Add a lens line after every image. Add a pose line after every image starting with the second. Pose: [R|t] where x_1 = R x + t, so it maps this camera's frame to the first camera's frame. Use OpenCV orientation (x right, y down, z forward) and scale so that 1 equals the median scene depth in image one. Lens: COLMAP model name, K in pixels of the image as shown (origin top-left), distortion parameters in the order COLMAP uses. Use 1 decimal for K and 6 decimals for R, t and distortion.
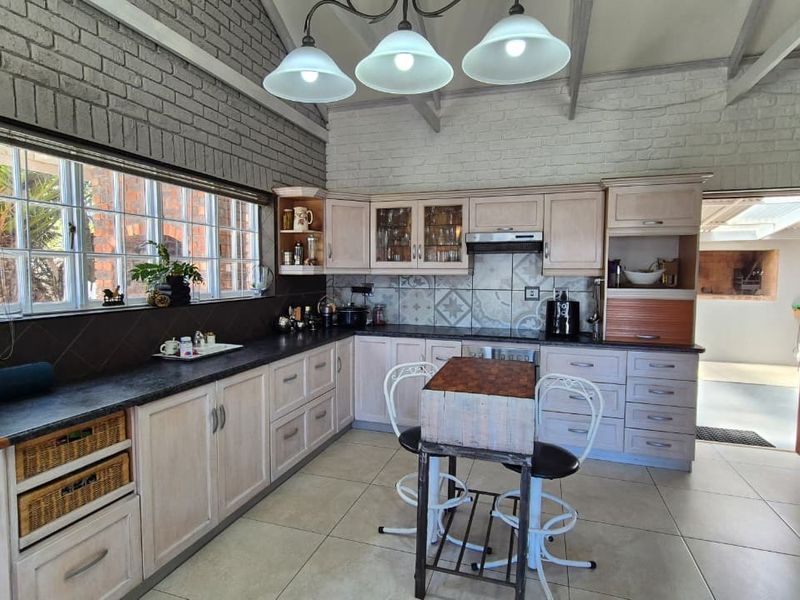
lens RADIAL K [[437.0, 0, 400.0], [0, 437.0, 300.0], [0, 0, 1]] dist [0.001122, -0.000583]
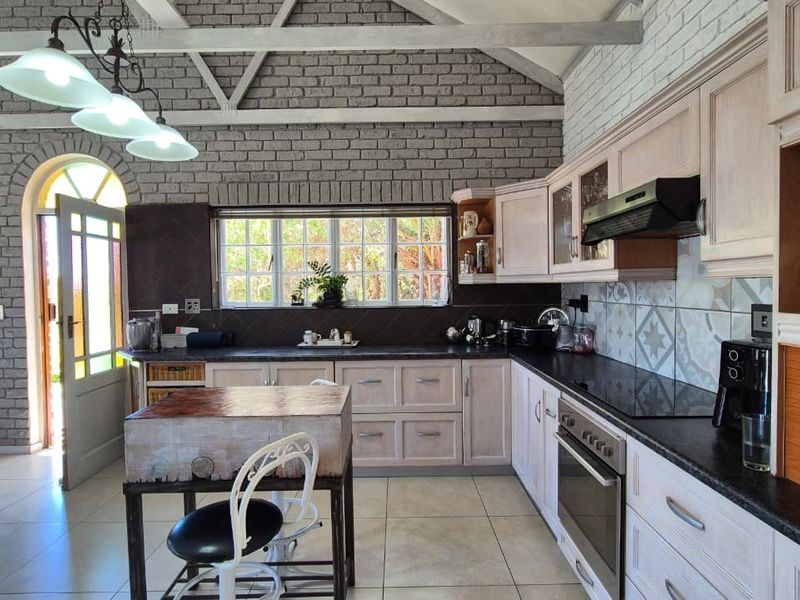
lens RADIAL K [[437.0, 0, 400.0], [0, 437.0, 300.0], [0, 0, 1]] dist [0.001122, -0.000583]
pose [[0.320232, 0.019189, -0.947145, 0.612774], [-0.048936, 0.998795, 0.003690, -0.020661], [0.946075, 0.045168, 0.320785, 0.569986]]
